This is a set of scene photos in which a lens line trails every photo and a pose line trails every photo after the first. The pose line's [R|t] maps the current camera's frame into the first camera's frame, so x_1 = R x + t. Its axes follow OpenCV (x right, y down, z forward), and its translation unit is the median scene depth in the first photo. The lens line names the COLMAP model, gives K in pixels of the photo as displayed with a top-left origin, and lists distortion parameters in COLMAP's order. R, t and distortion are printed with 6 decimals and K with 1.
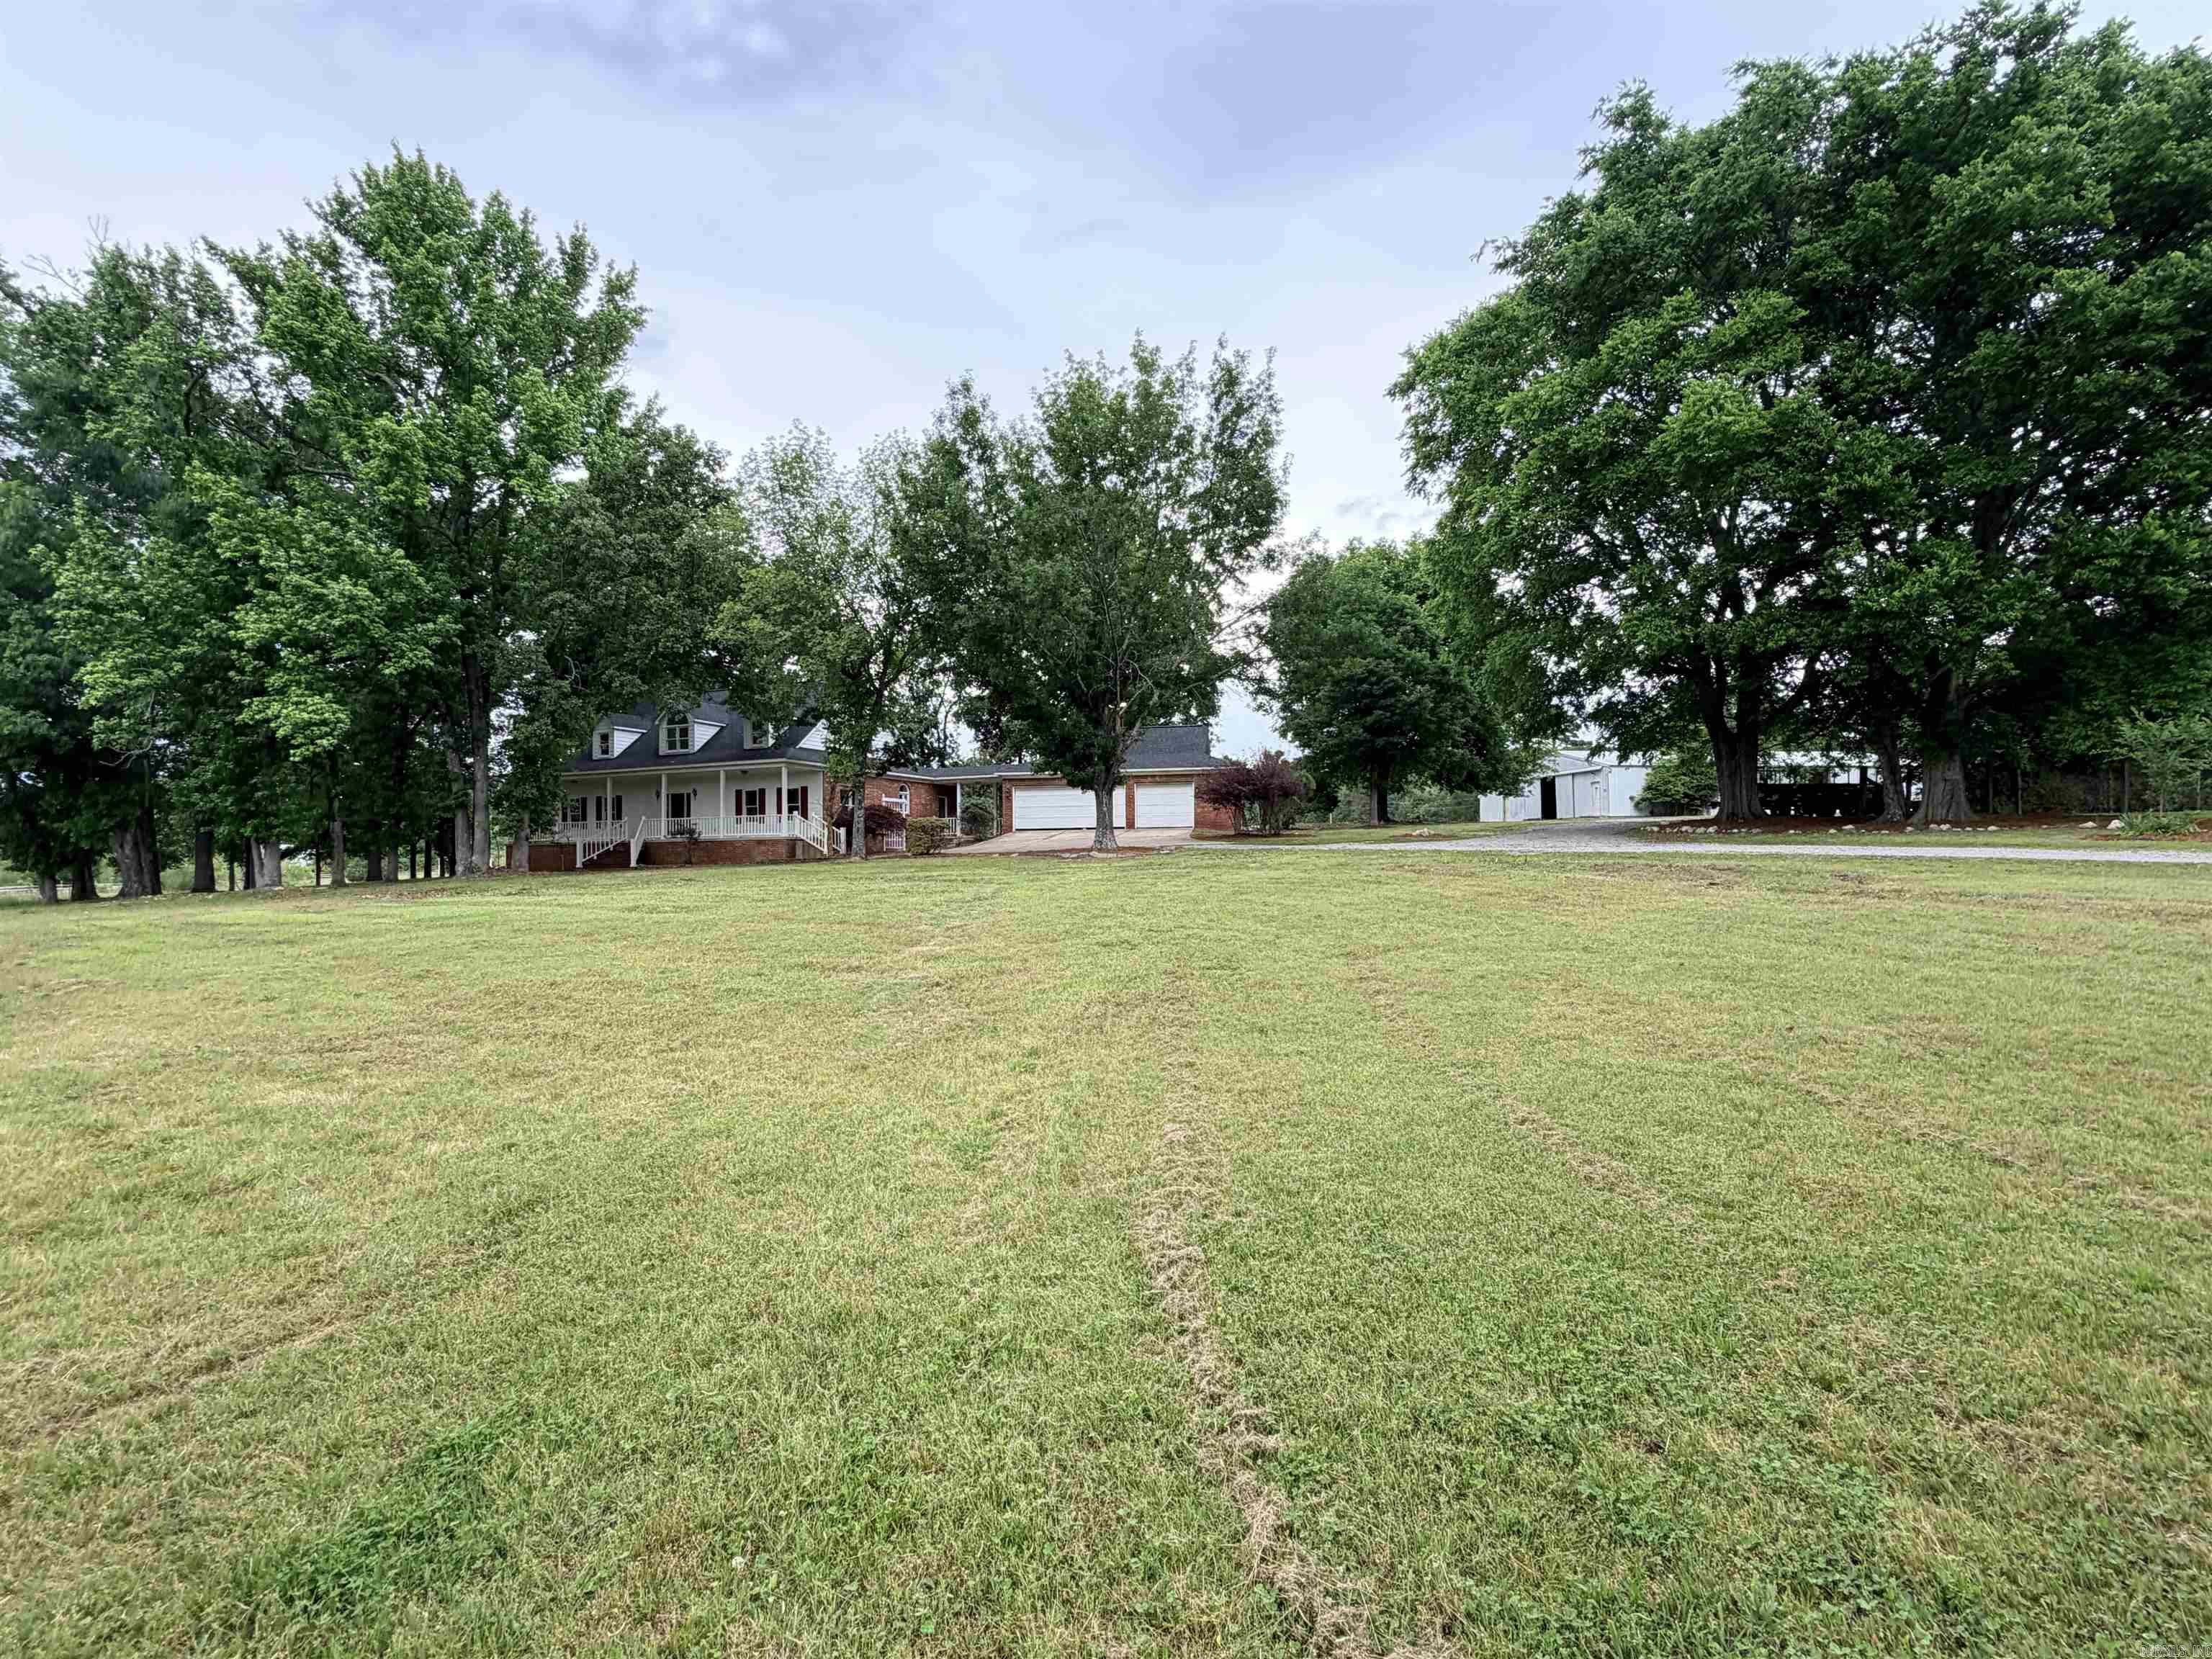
lens RADIAL K [[1034.5, 0, 1101.4], [0, 1034.5, 833.6], [0, 0, 1]] dist [-0.002918, 0.000149]
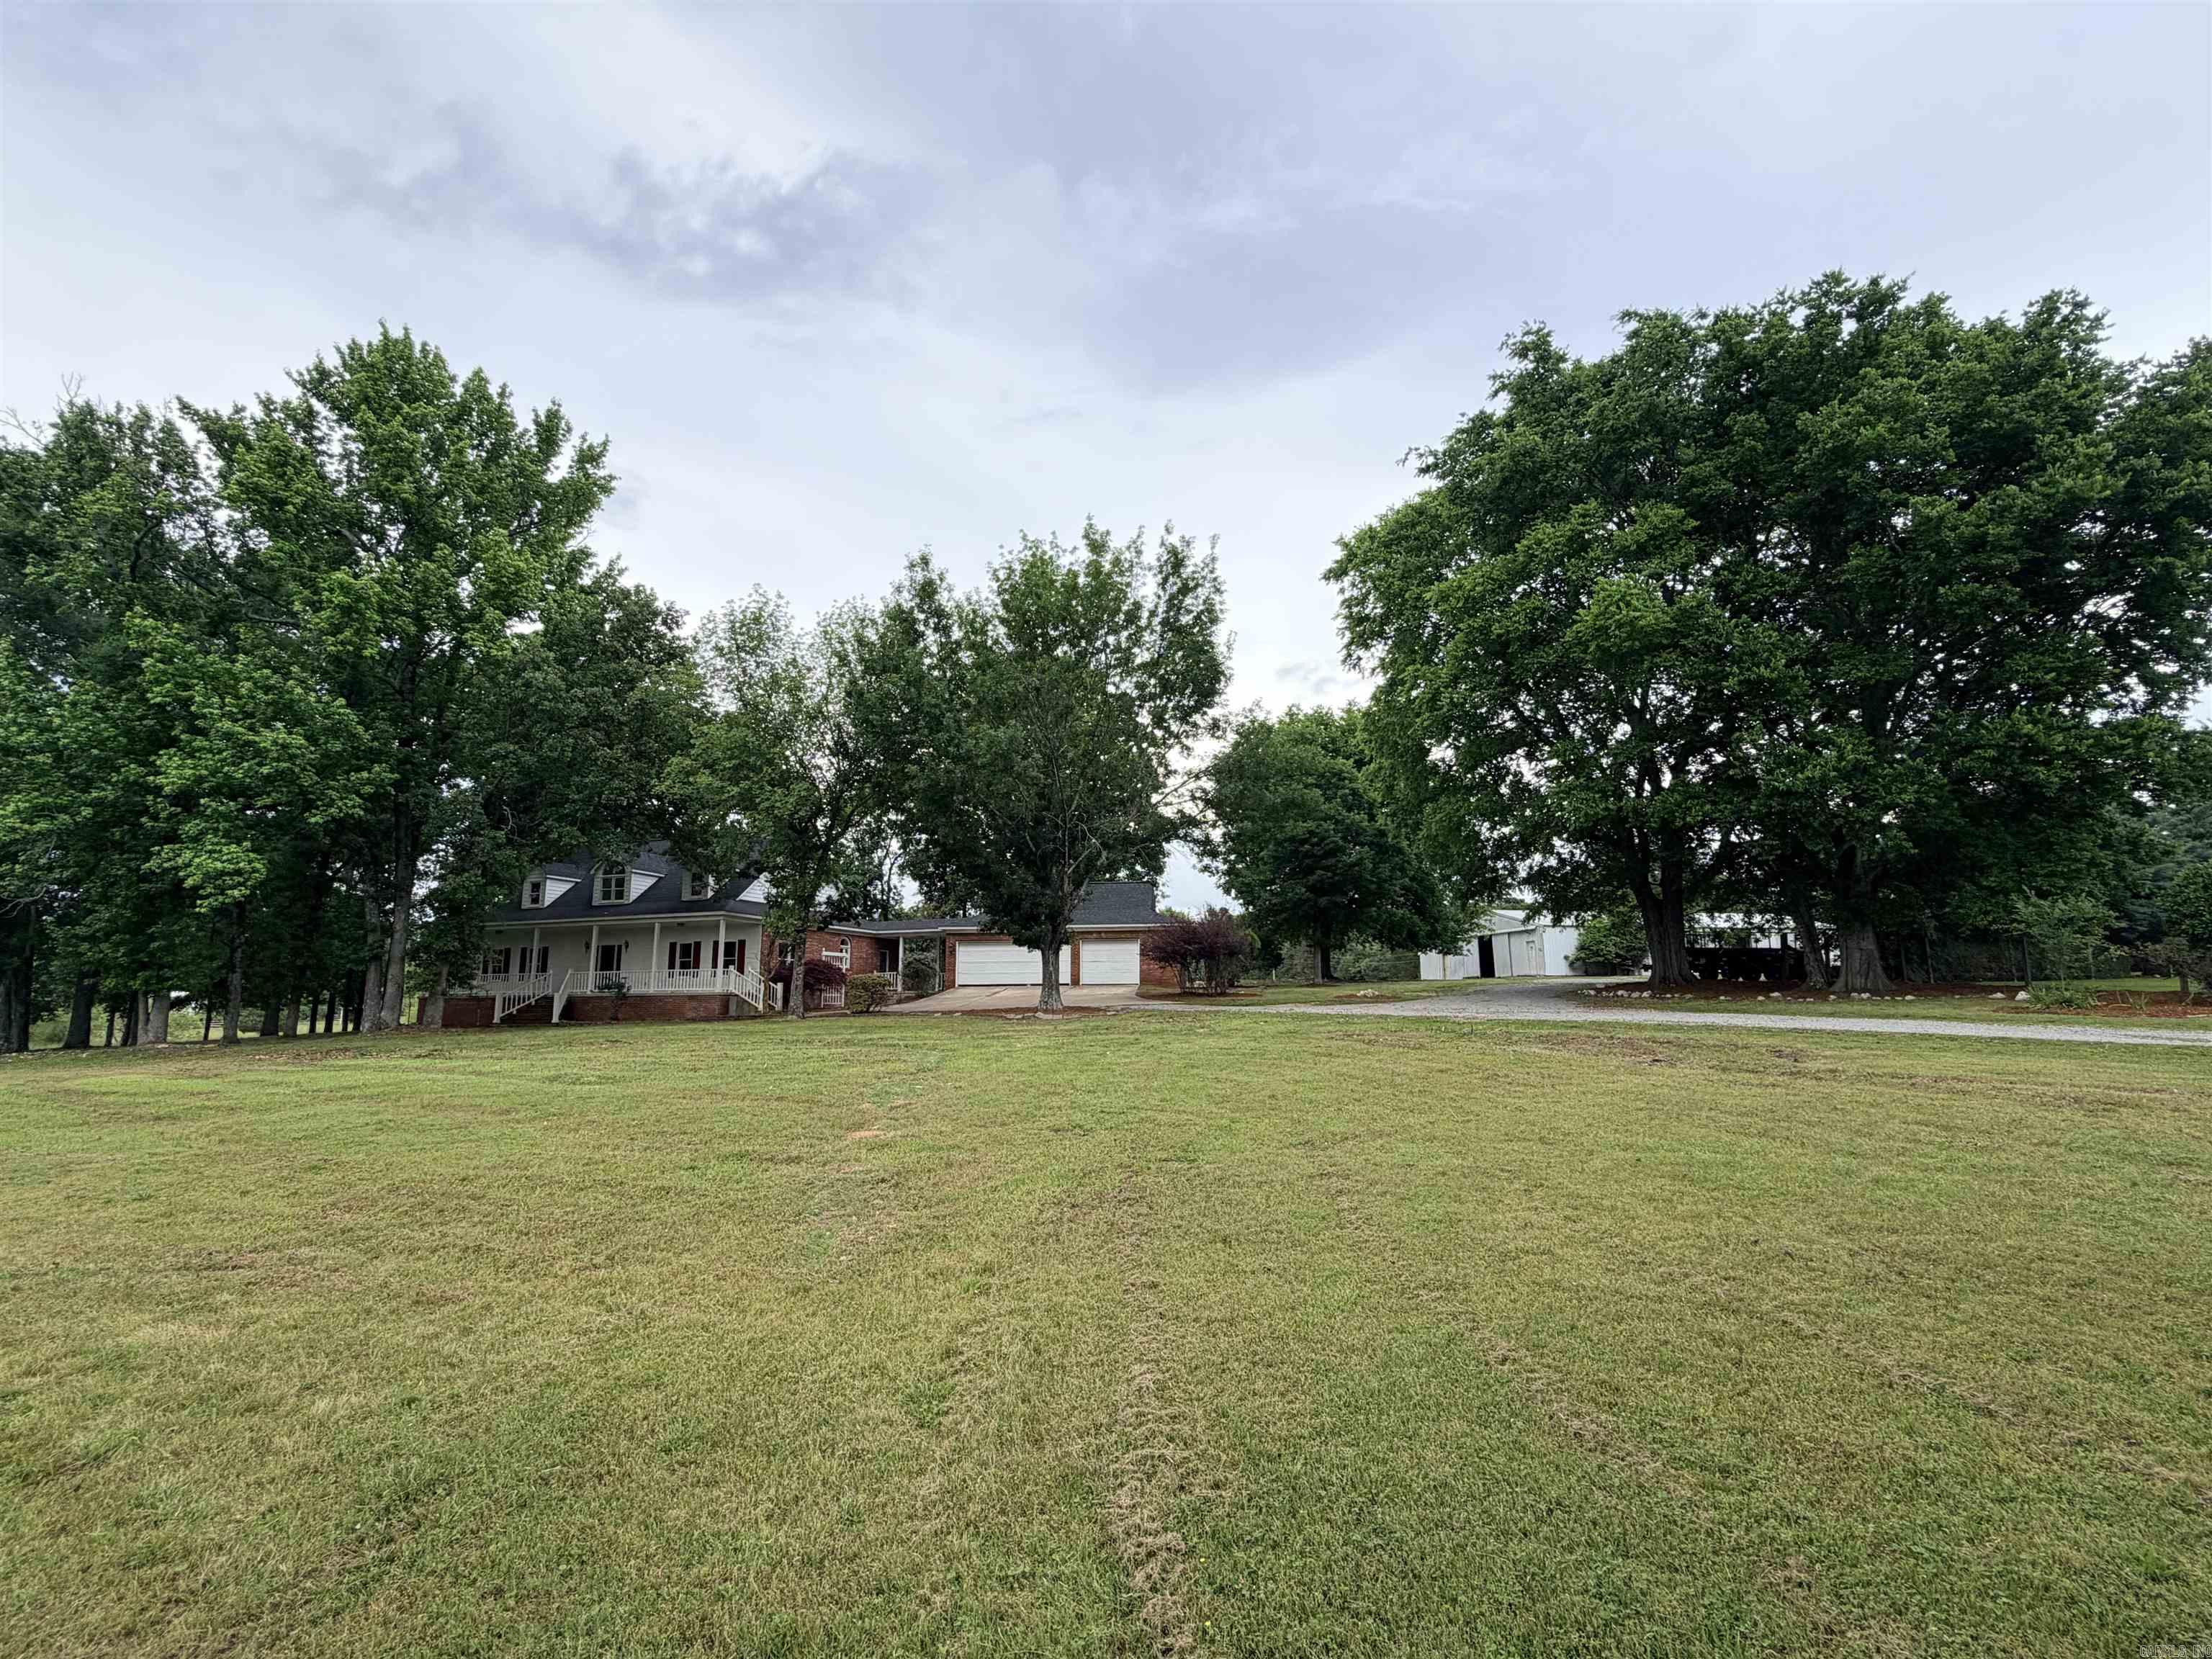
lens RADIAL K [[1034.5, 0, 1106.0], [0, 1034.5, 826.2], [0, 0, 1]] dist [-0.002918, 0.000149]
pose [[0.998183, 0.016528, 0.057942, -0.004237], [-0.007608, 0.988521, -0.150894, -0.010573], [-0.059771, 0.150179, 0.986850, -0.000588]]
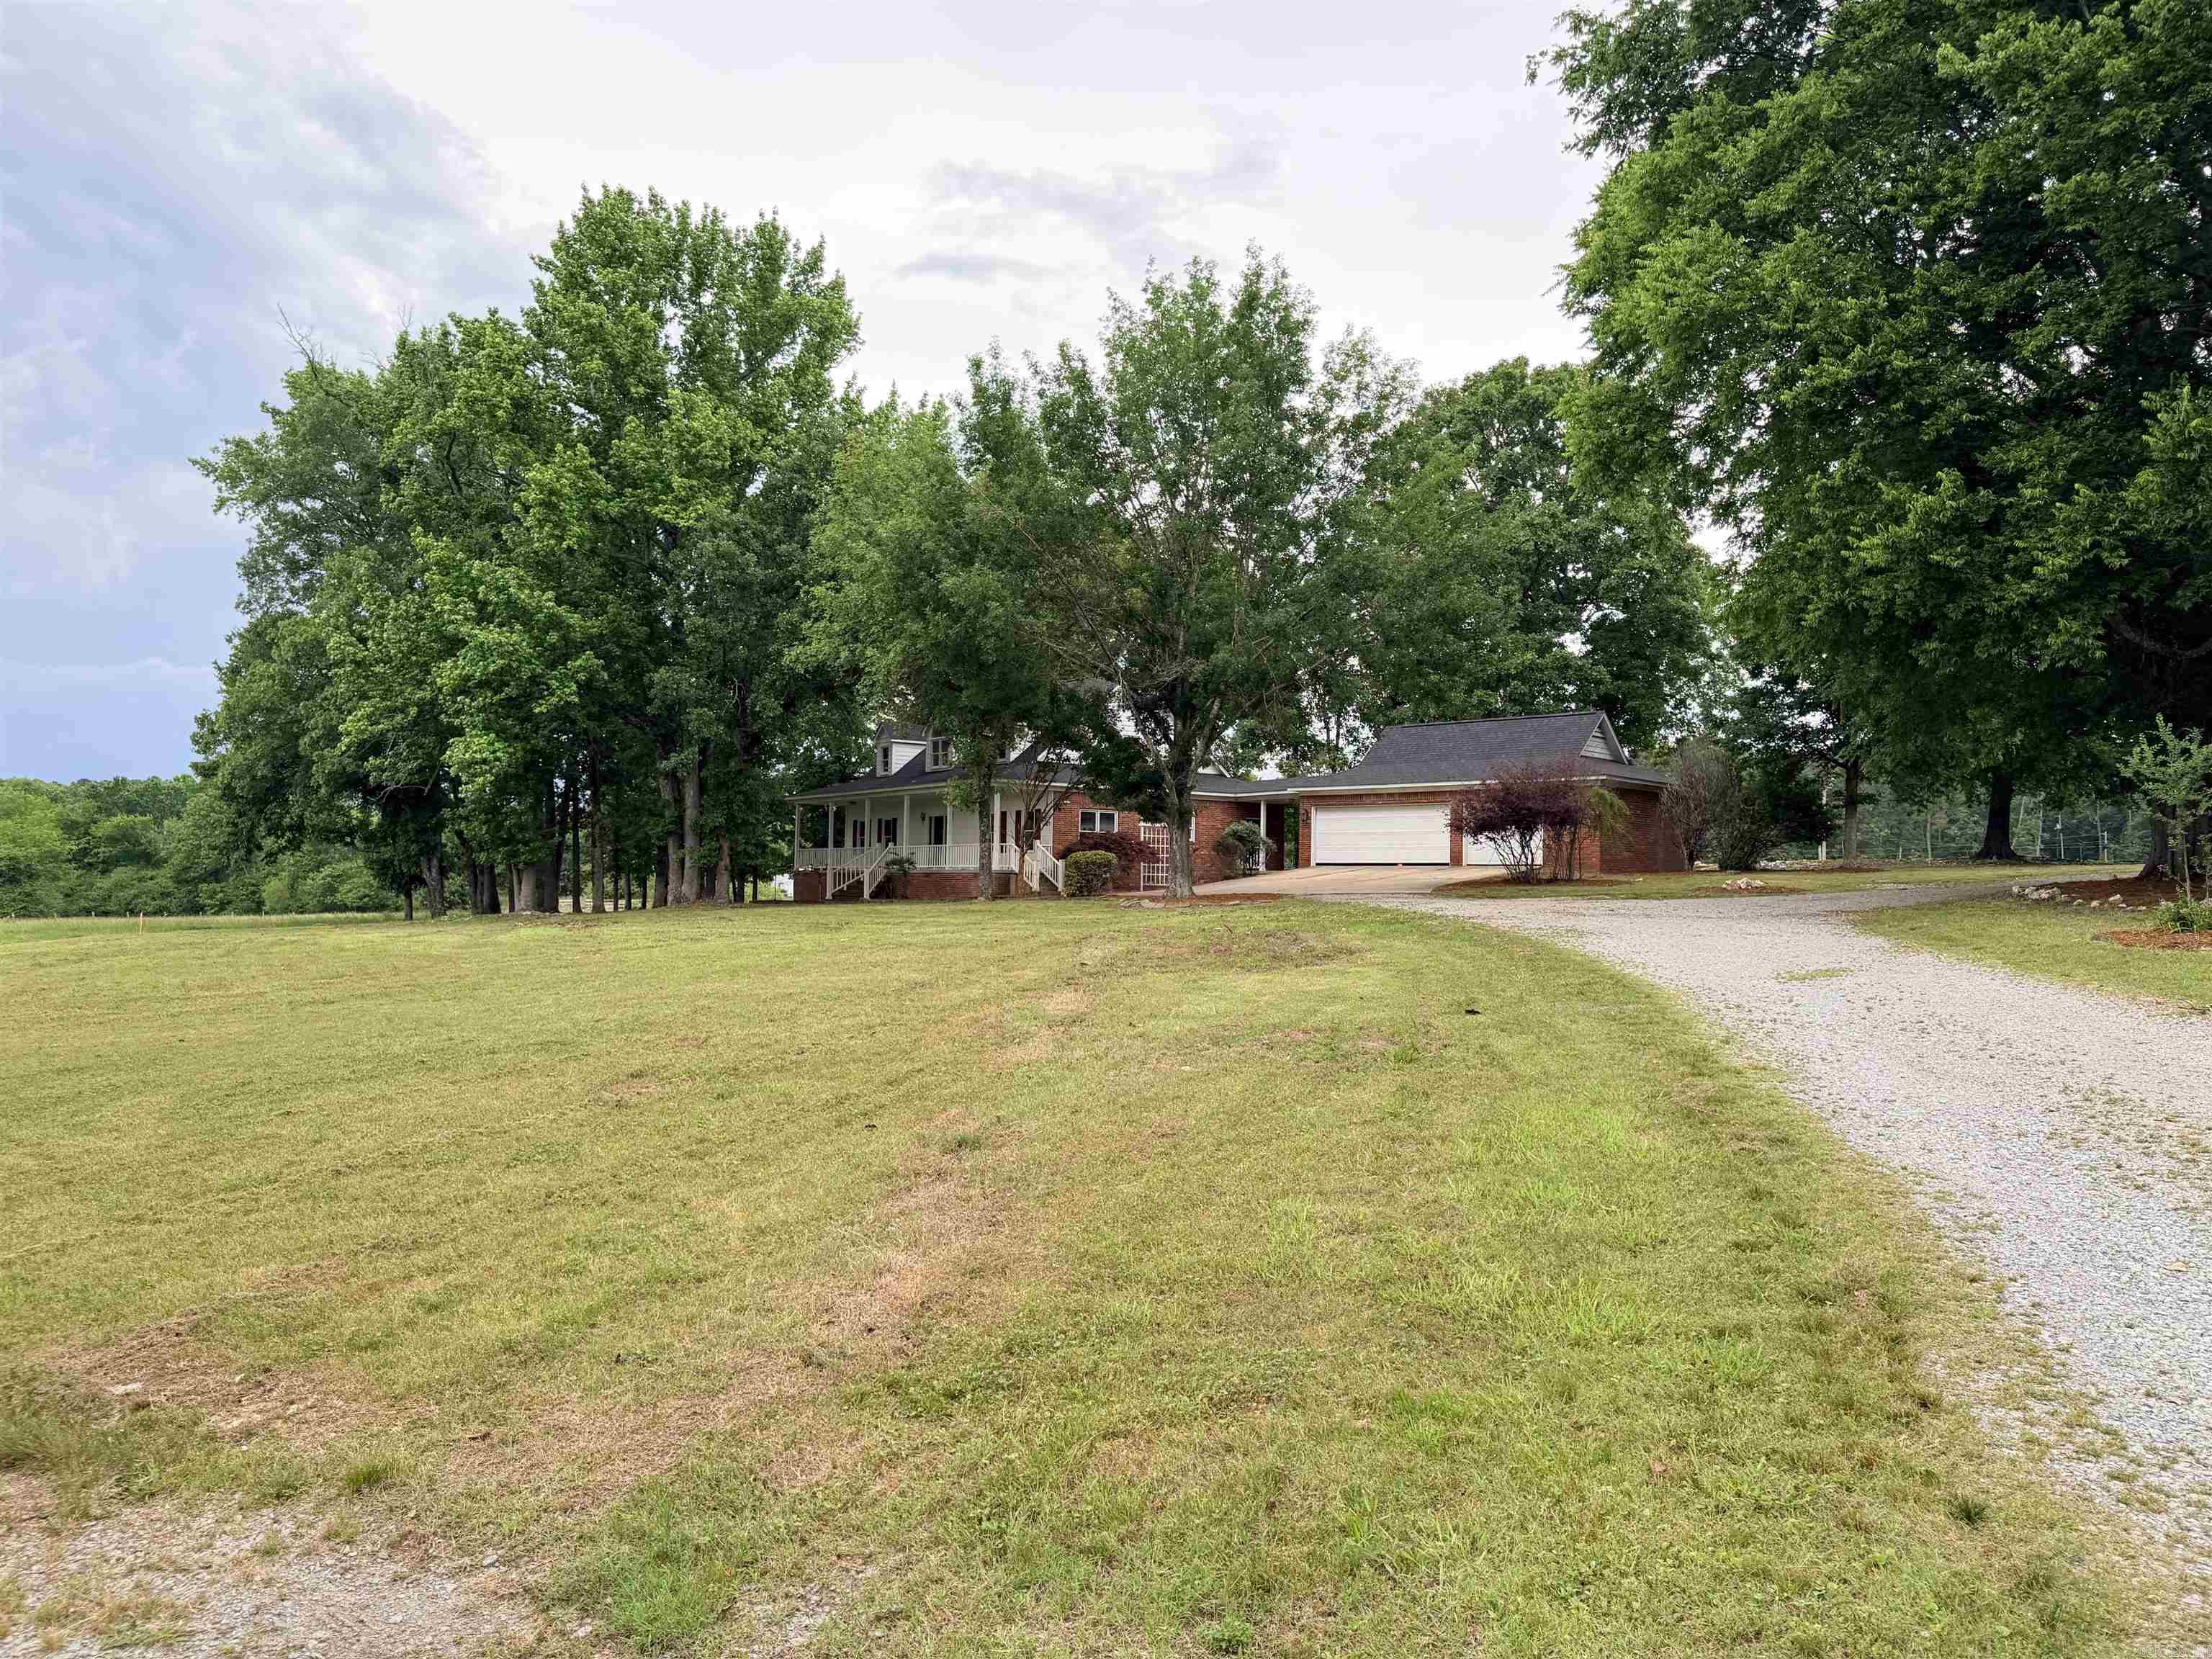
lens RADIAL K [[1537.2, 0, 1113.9], [0, 1537.2, 851.8], [0, 0, 1]] dist [0.043319, -0.001236]
pose [[0.859290, 0.012416, -0.511337, 0.594181], [-0.012066, 0.999919, 0.004003, -0.024992], [0.511346, 0.002730, 0.859371, -0.051750]]
